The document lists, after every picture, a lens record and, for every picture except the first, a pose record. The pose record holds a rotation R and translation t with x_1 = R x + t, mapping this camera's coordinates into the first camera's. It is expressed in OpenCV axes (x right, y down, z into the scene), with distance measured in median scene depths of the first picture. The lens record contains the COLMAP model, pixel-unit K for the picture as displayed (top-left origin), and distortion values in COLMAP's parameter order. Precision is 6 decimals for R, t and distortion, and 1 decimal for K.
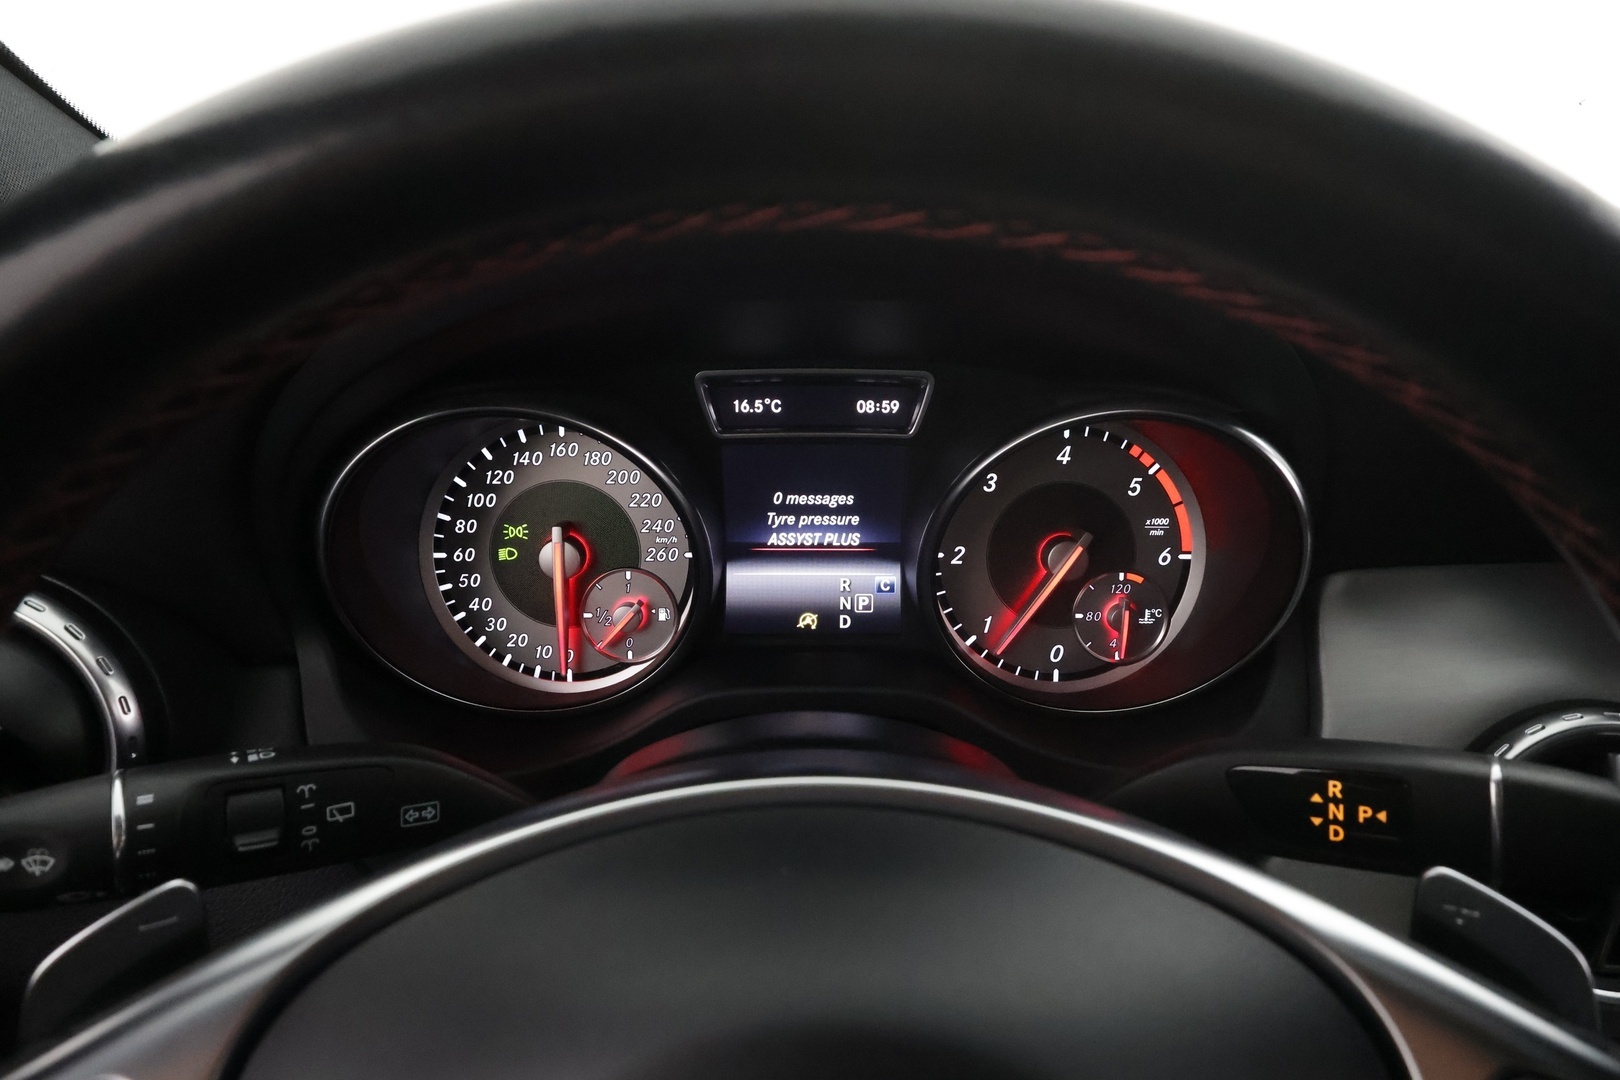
lens RADIAL K [[971.6, 0, 810.0], [0, 971.6, 540.0], [0, 0, 1]] dist [-0.003024, -0.000833]
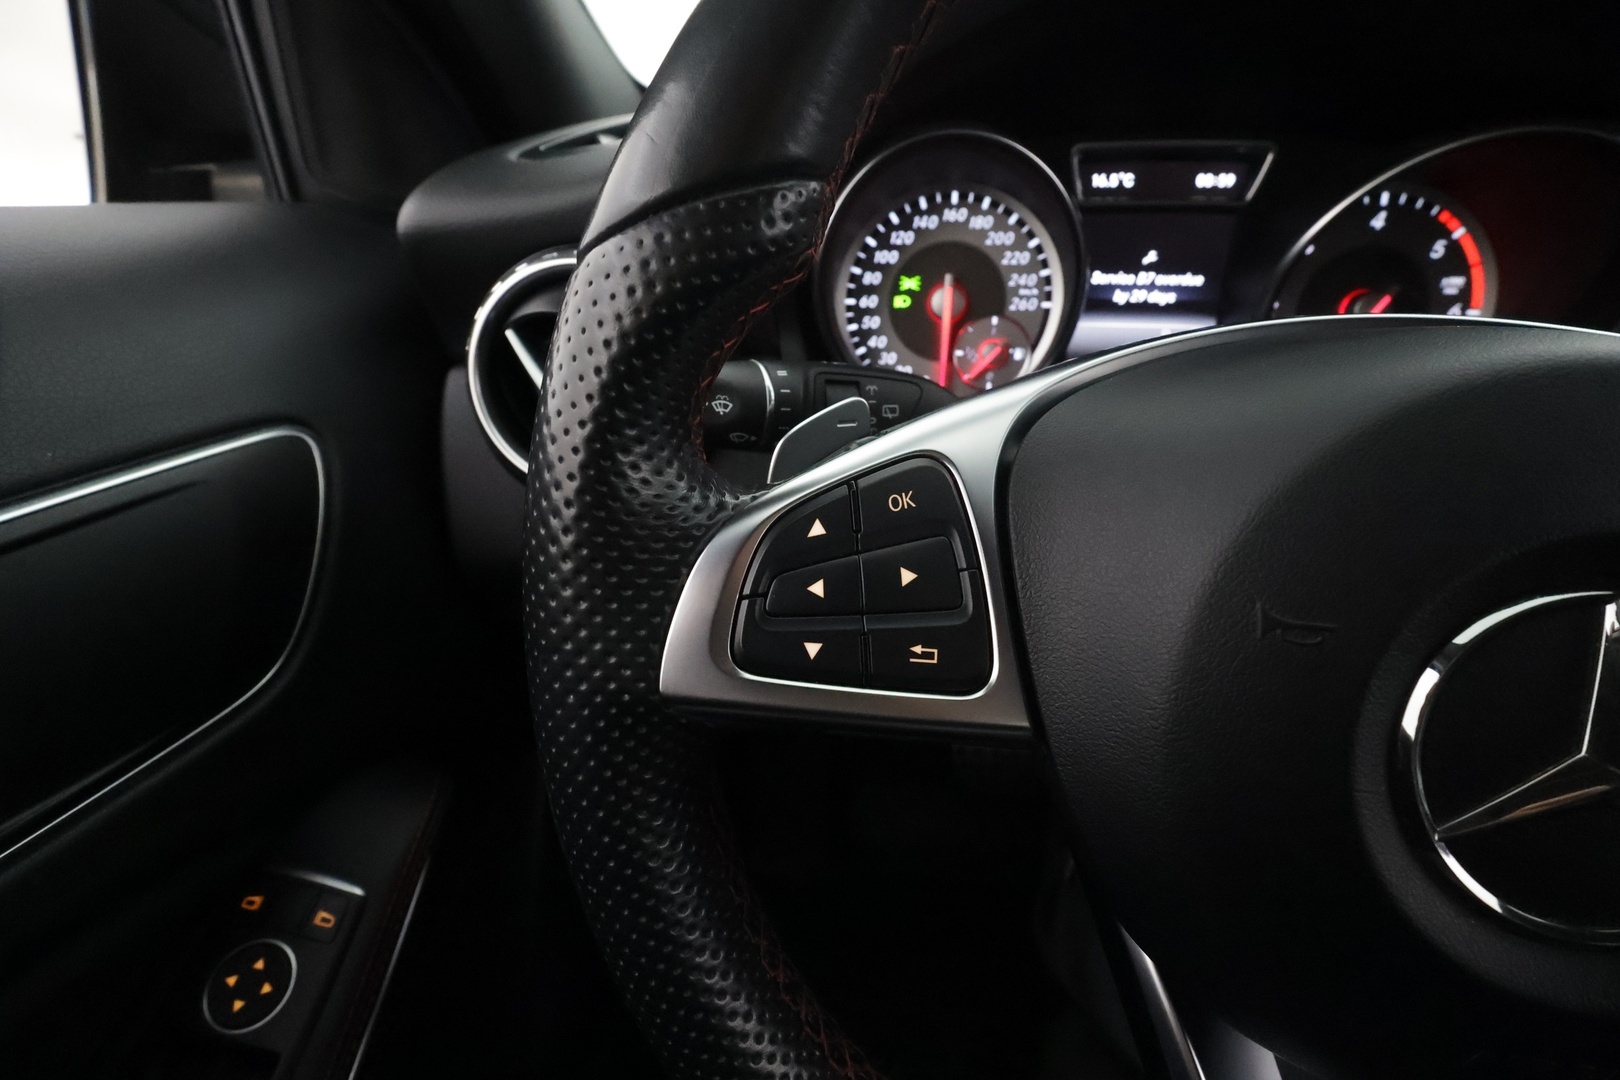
lens RADIAL K [[746.8, 0, 813.2], [0, 746.8, 534.9], [0, 0, 1]] dist [-0.000736, -0.000016]
pose [[0.990524, 0.052511, -0.126903, -0.287423], [-0.037701, 0.992485, 0.116413, 0.213938], [0.132063, -0.110526, 0.985060, -0.034456]]
